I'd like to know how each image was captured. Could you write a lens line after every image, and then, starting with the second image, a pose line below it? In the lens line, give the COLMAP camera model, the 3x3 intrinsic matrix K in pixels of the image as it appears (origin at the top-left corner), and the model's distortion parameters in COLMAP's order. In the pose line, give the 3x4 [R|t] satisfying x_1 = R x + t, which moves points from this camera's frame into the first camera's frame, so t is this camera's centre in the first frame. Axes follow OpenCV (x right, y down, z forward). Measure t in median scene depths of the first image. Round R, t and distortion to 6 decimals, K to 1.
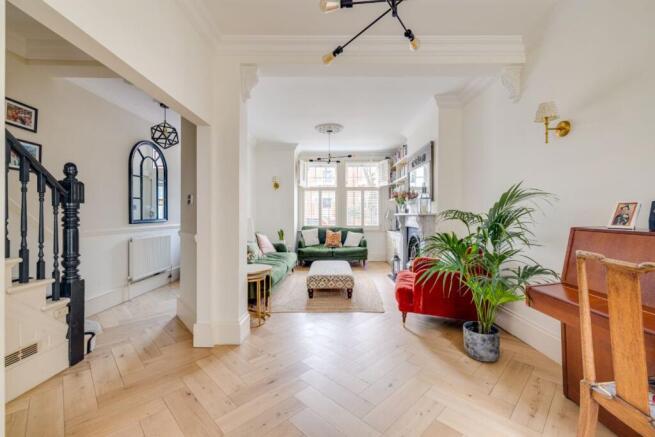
lens RADIAL K [[277.4, 0, 331.9], [0, 277.4, 216.2], [0, 0, 1]] dist [0.012241, -0.000111]
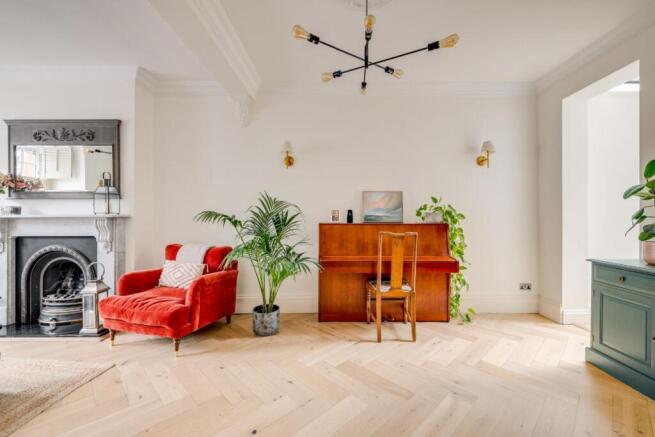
lens RADIAL K [[277.9, 0, 333.9], [0, 277.9, 217.0], [0, 0, 1]] dist [0.002753, 0.000211]
pose [[0.006845, -0.001794, 0.999975, -0.259094], [0.007687, 0.999969, 0.001741, -0.000133], [-0.999947, 0.007675, 0.006858, 0.266157]]
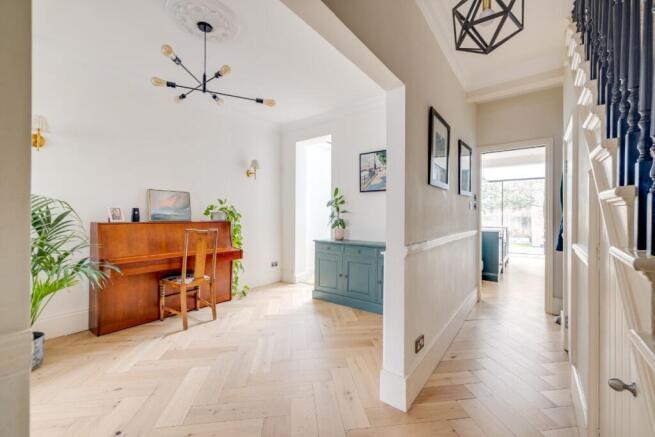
lens RADIAL K [[273.1, 0, 332.9], [0, 273.1, 213.7], [0, 0, 1]] dist [0.001733, -0.000169]
pose [[-0.800694, -0.000636, 0.599073, -0.308461], [-0.001331, 0.999999, -0.000716, -0.002604], [-0.599071, -0.001371, -0.800694, 0.422219]]
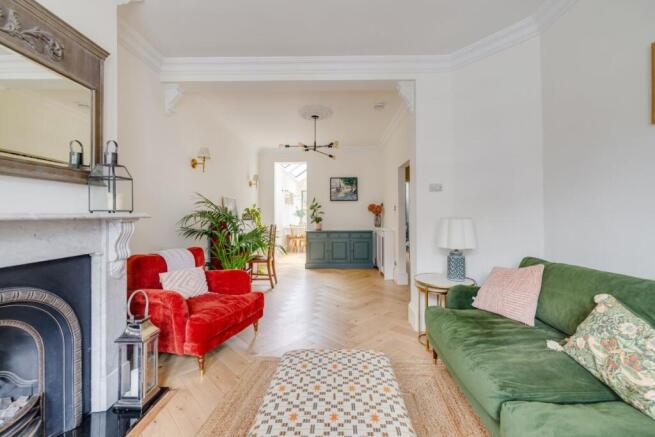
lens RADIAL K [[273.1, 0, 332.9], [0, 273.1, 213.7], [0, 0, 1]] dist [0.001733, -0.000169]
pose [[-0.999818, 0.003084, 0.018819, -0.009396], [0.003133, 0.999992, 0.002565, -0.006341], [-0.018811, 0.002624, -0.999820, 0.930338]]
